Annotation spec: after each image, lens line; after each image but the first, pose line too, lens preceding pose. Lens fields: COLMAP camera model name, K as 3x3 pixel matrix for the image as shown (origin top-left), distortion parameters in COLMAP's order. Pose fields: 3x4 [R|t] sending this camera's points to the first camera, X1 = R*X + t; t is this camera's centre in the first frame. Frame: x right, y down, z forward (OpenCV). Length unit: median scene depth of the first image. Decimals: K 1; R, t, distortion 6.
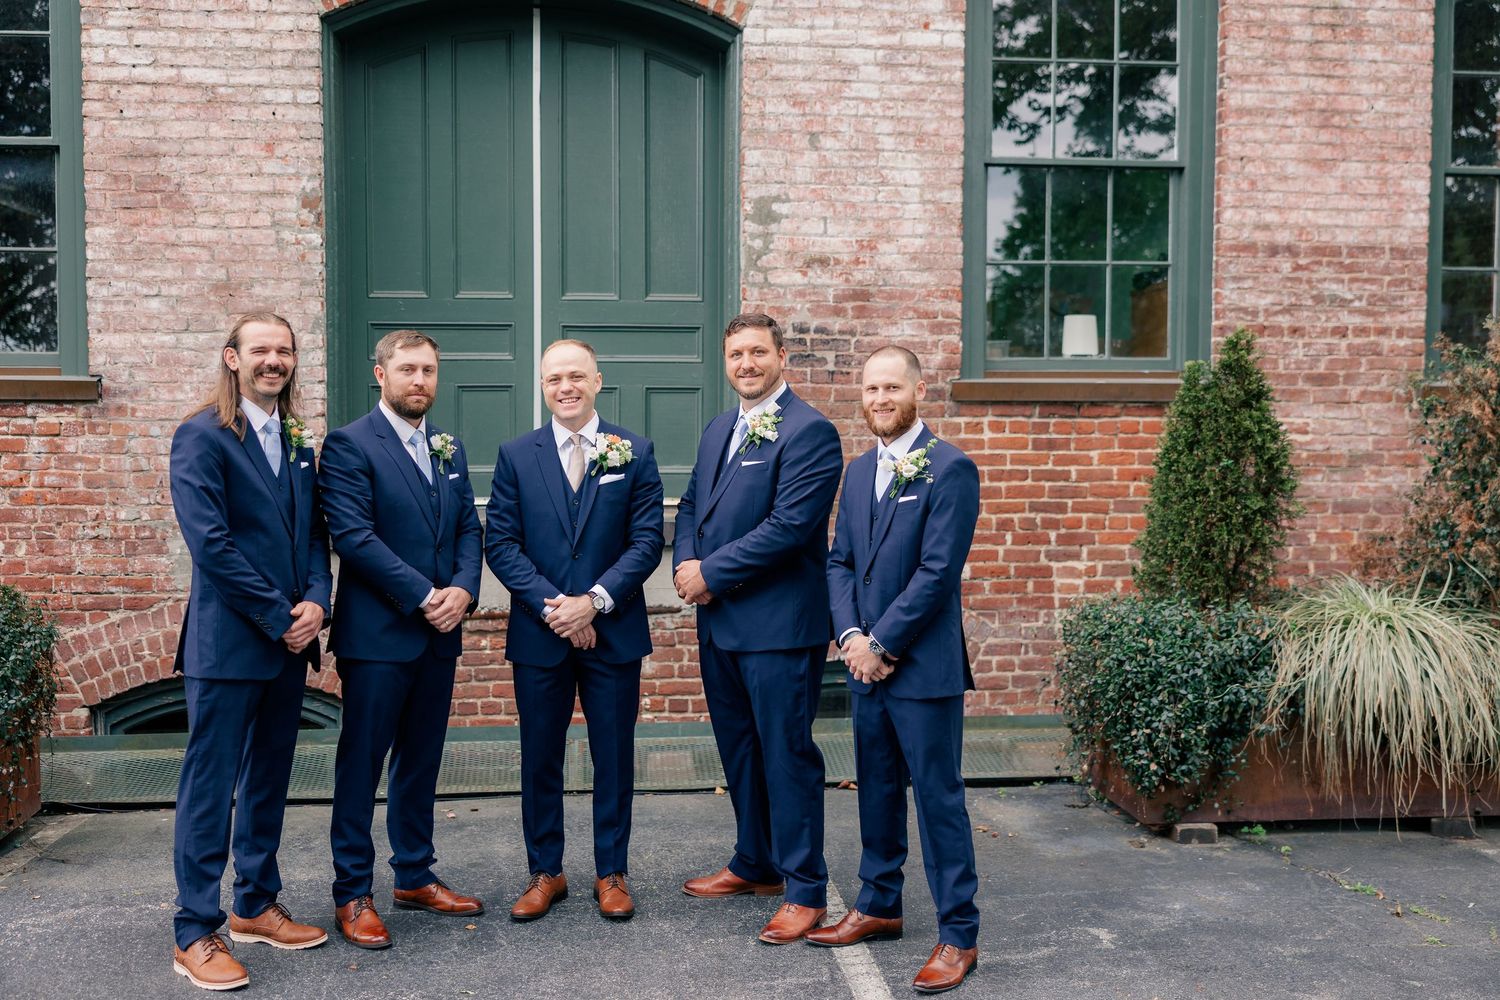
lens RADIAL K [[1563.6, 0, 762.8], [0, 1563.6, 468.0], [0, 0, 1]] dist [0.007747, 0.000000]
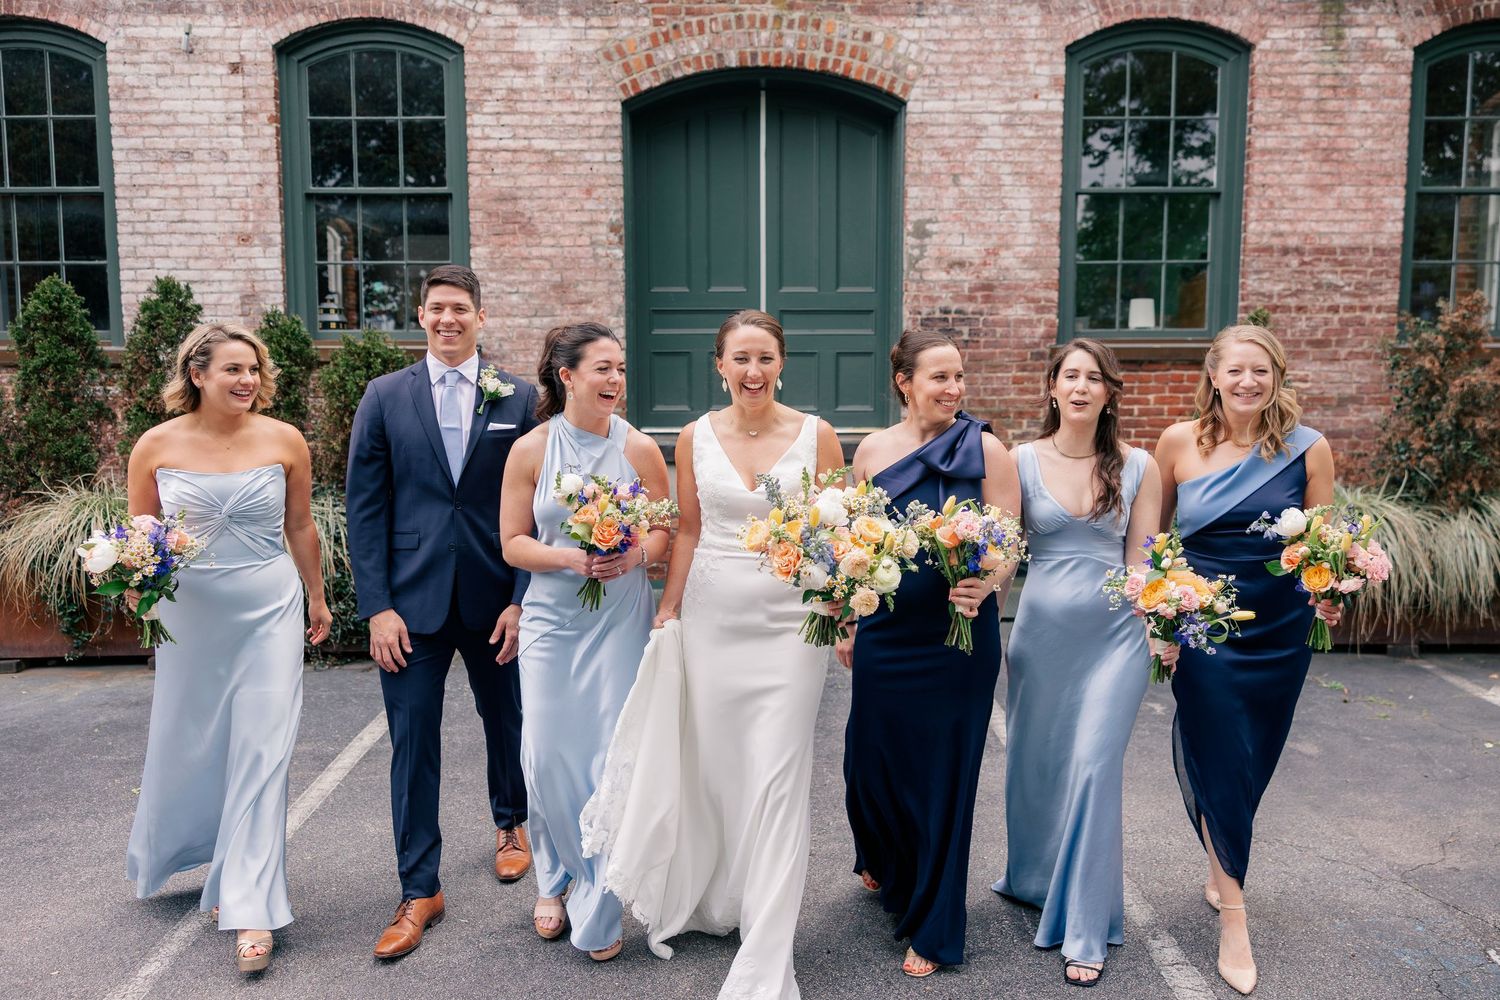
lens RADIAL K [[1216.3, 0, 751.9], [0, 1216.3, 481.9], [0, 0, 1]] dist [0.014465, -0.000963]
pose [[0.995279, 0.005144, -0.096923, -0.044266], [0.000163, 0.998505, 0.054666, 0.007824], [0.097059, -0.054424, 0.993789, -0.150038]]
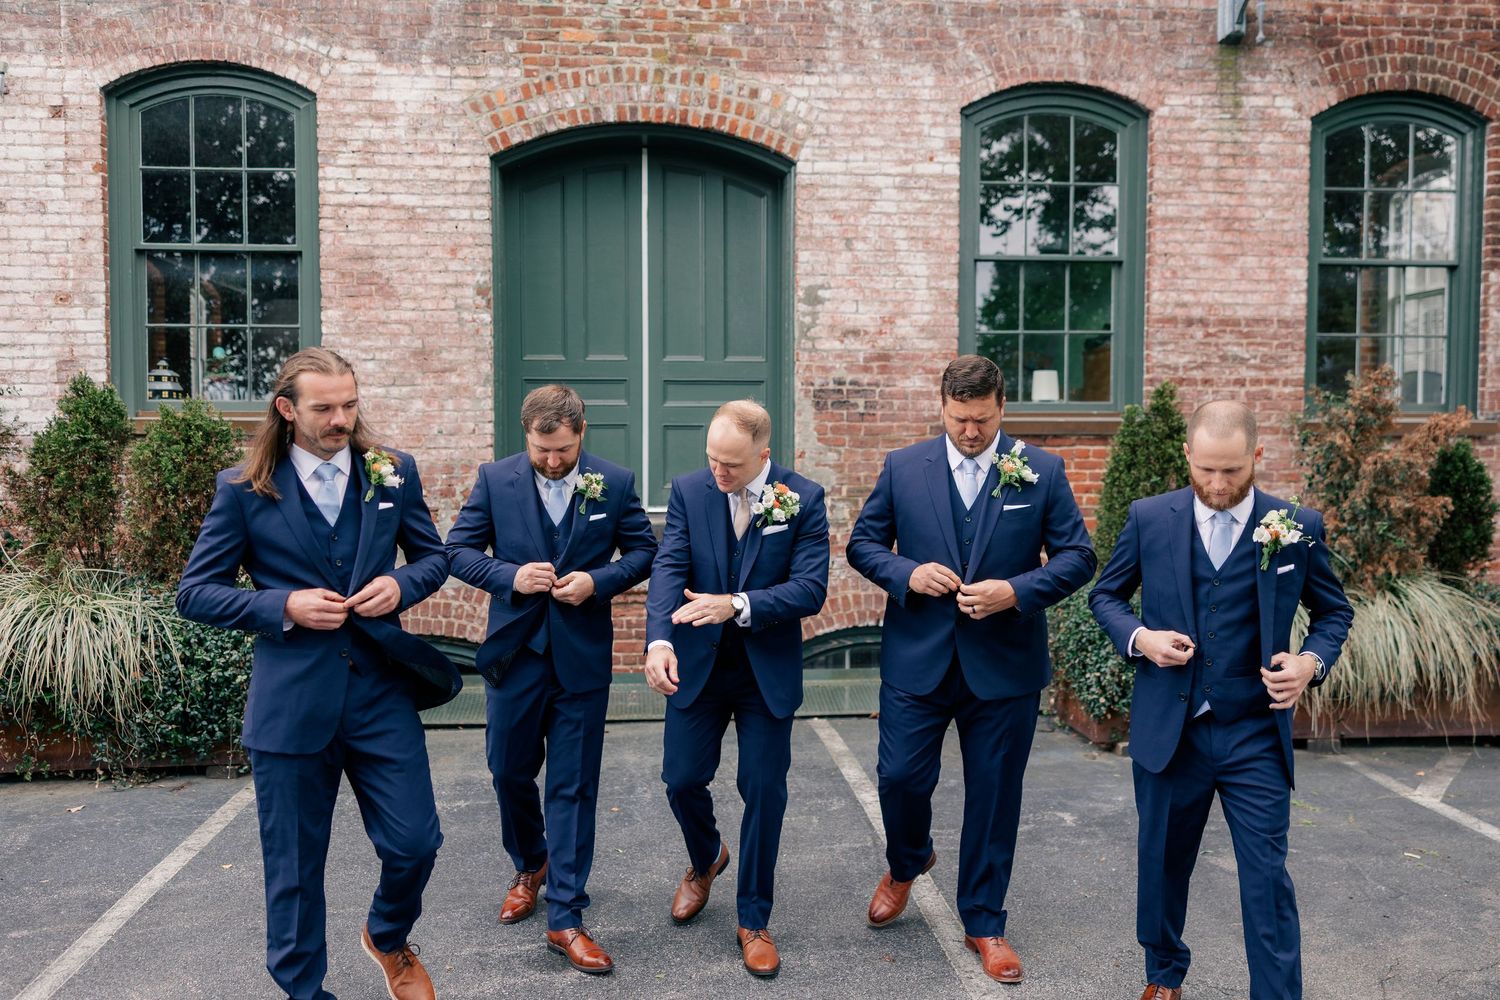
lens RADIAL K [[1216.3, 0, 760.2], [0, 1216.3, 476.7], [0, 0, 1]] dist [0.014465, -0.000963]
pose [[0.999661, -0.001473, -0.026009, -0.017182], [0.001272, 0.999969, -0.007721, 0.001728], [0.026020, 0.007685, 0.999632, -0.060430]]
